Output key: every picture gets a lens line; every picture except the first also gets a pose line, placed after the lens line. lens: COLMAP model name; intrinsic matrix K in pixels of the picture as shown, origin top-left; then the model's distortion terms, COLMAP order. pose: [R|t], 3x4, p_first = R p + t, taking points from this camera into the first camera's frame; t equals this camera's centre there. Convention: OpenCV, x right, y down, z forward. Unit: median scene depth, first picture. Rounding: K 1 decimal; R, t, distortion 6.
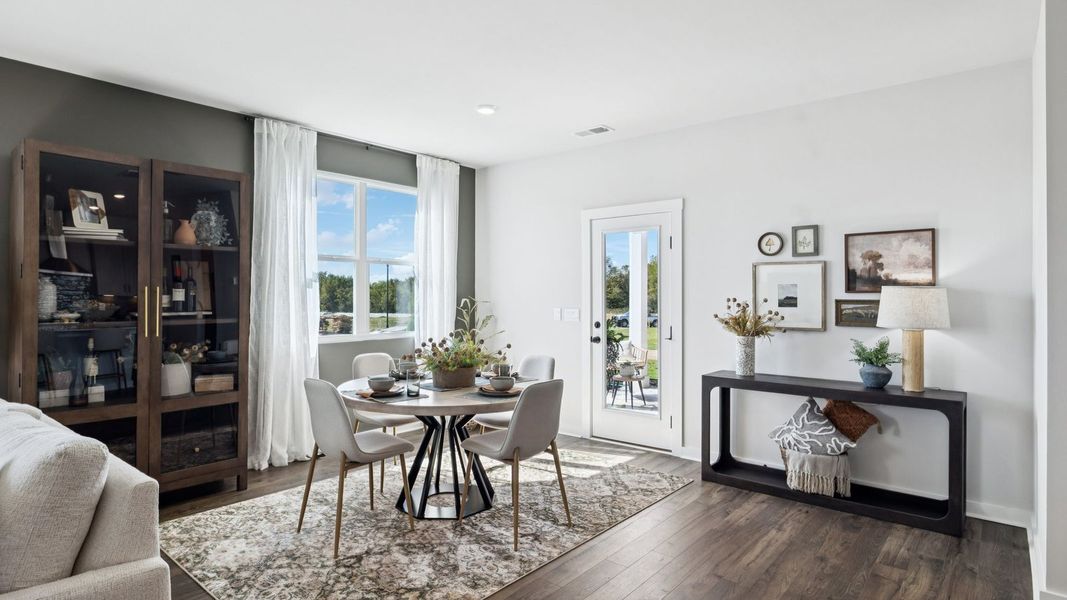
lens RADIAL K [[564.9, 0, 534.1], [0, 564.9, 290.7], [0, 0, 1]] dist [-0.008270, 0.006691]
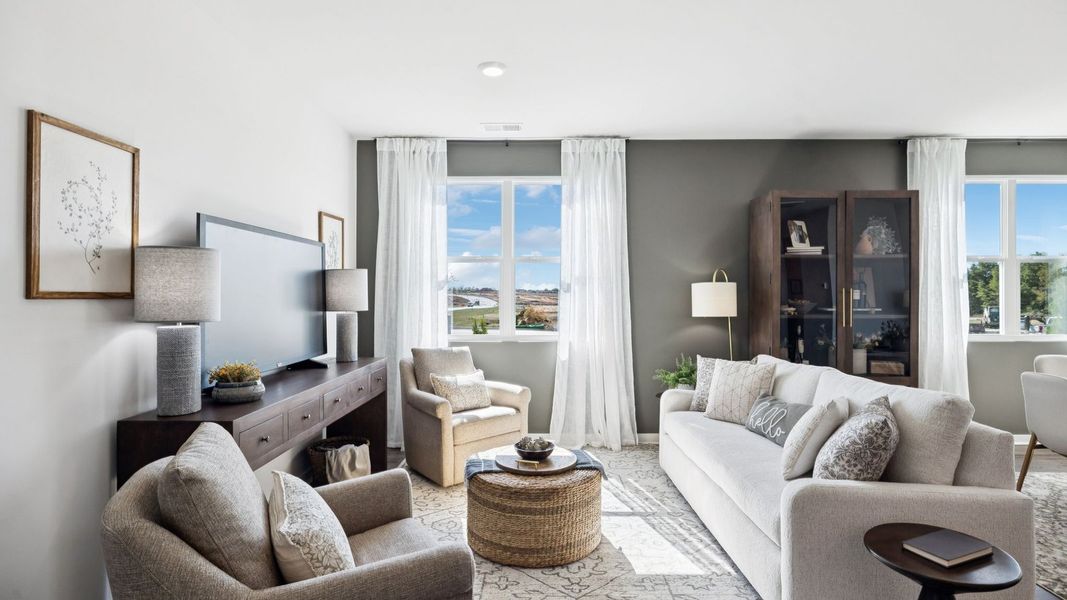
lens RADIAL K [[517.4, 0, 539.0], [0, 517.4, 289.6], [0, 0, 1]] dist [0.002469, -0.002643]
pose [[0.638234, -0.006349, -0.769816, -0.180603], [0.006491, 0.999975, -0.002865, -0.004683], [0.769815, -0.003168, 0.638259, -0.271452]]
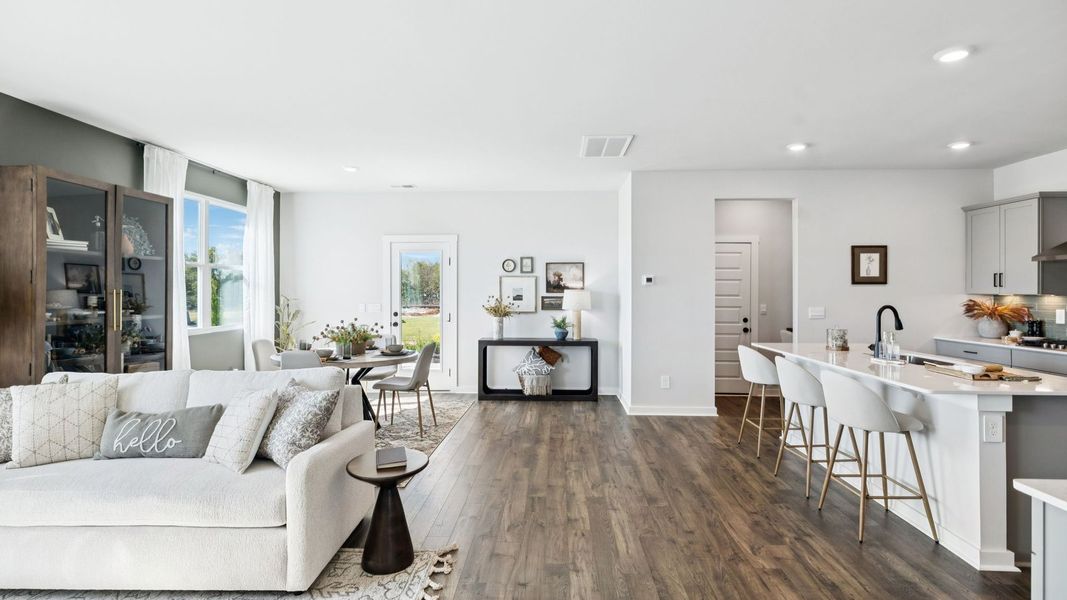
lens RADIAL K [[517.4, 0, 535.2], [0, 517.4, 290.9], [0, 0, 1]] dist [0.002469, -0.002643]
pose [[0.792055, -0.000103, 0.610449, -0.554713], [-0.004056, 0.999977, 0.005432, -0.012131], [-0.610436, -0.006778, 0.792037, -0.383051]]
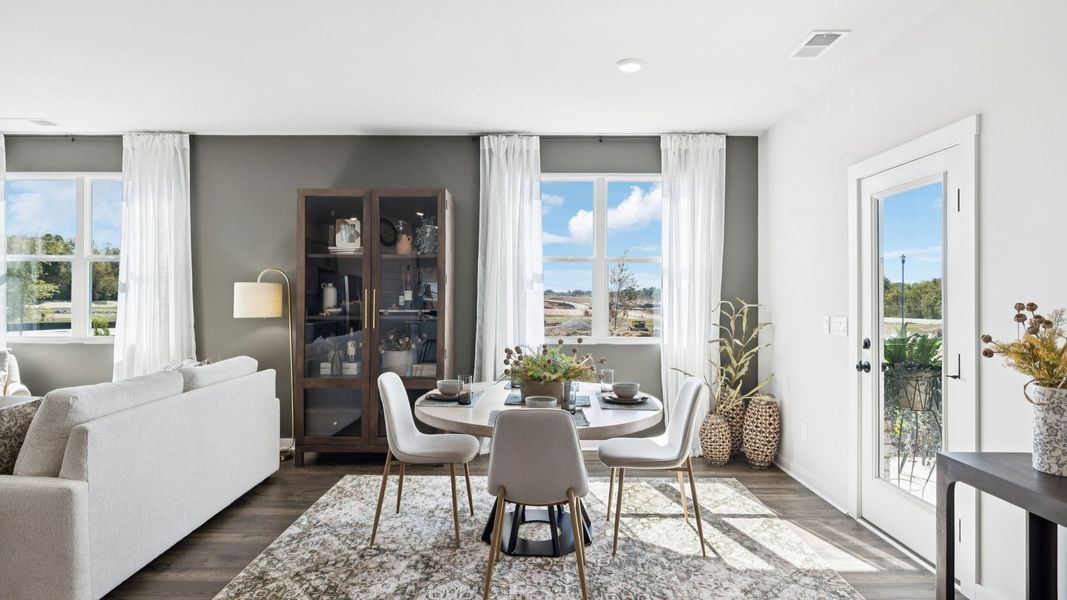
lens RADIAL K [[564.9, 0, 538.3], [0, 564.9, 296.2], [0, 0, 1]] dist [-0.008270, 0.006691]
pose [[0.641530, 0.002557, -0.767094, 0.471350], [0.003294, 0.999976, 0.006088, 0.002068], [0.767091, -0.006432, 0.641506, 0.404812]]
